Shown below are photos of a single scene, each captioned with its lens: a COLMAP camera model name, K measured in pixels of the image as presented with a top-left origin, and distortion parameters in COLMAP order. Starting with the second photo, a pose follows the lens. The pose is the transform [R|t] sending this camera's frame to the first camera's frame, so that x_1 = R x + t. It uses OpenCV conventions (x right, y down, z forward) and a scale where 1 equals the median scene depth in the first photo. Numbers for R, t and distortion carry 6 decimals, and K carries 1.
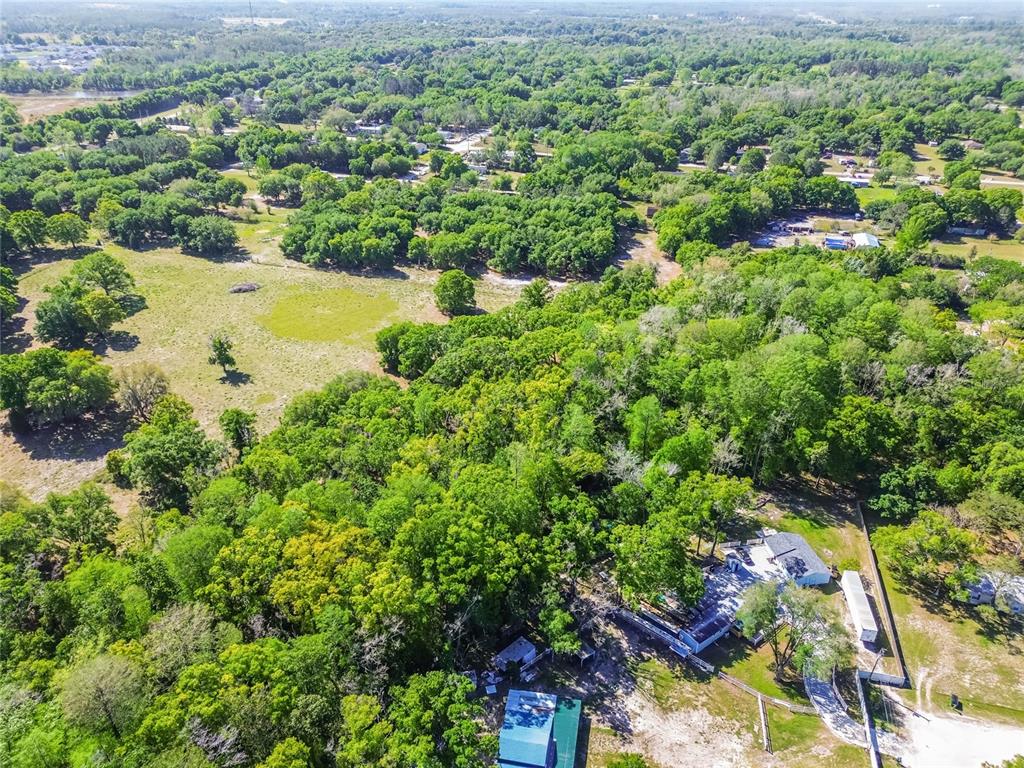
lens RADIAL K [[723.8, 0, 513.5], [0, 723.8, 387.8], [0, 0, 1]] dist [0.059756, -0.058974]
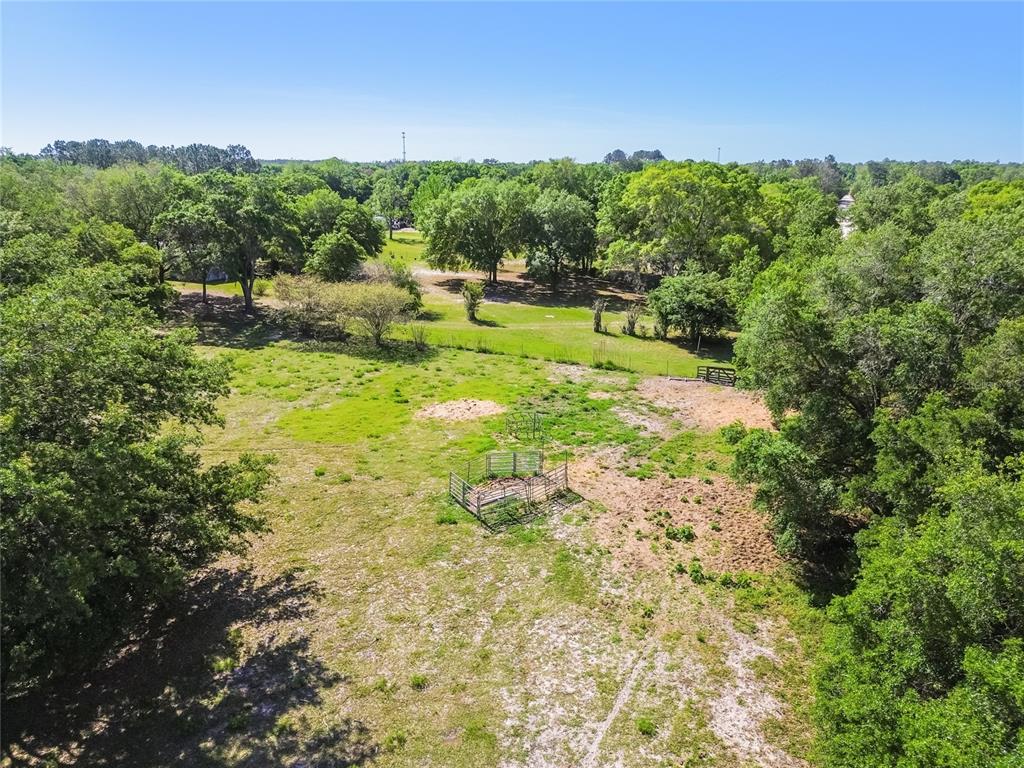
lens RADIAL K [[723.8, 0, 513.5], [0, 723.8, 387.8], [0, 0, 1]] dist [0.059756, -0.058974]
pose [[0.987853, 0.037780, -0.150731, -0.292118], [-0.067258, 0.978382, -0.195566, -0.179337], [0.140084, 0.203328, 0.969038, 0.806022]]
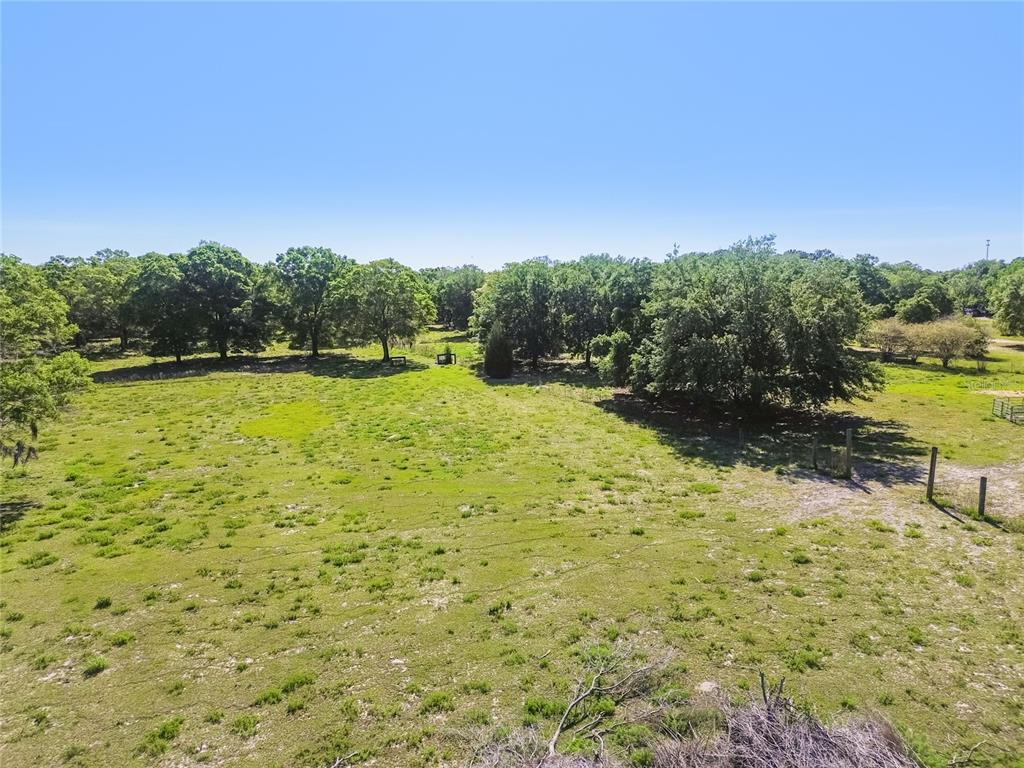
lens RADIAL K [[723.8, 0, 513.5], [0, 723.8, 387.8], [0, 0, 1]] dist [0.059756, -0.058974]
pose [[0.649746, 0.094835, -0.754213, -0.260945], [-0.347550, 0.919472, -0.183796, -0.121737], [0.676047, 0.381547, 0.630383, 0.723760]]
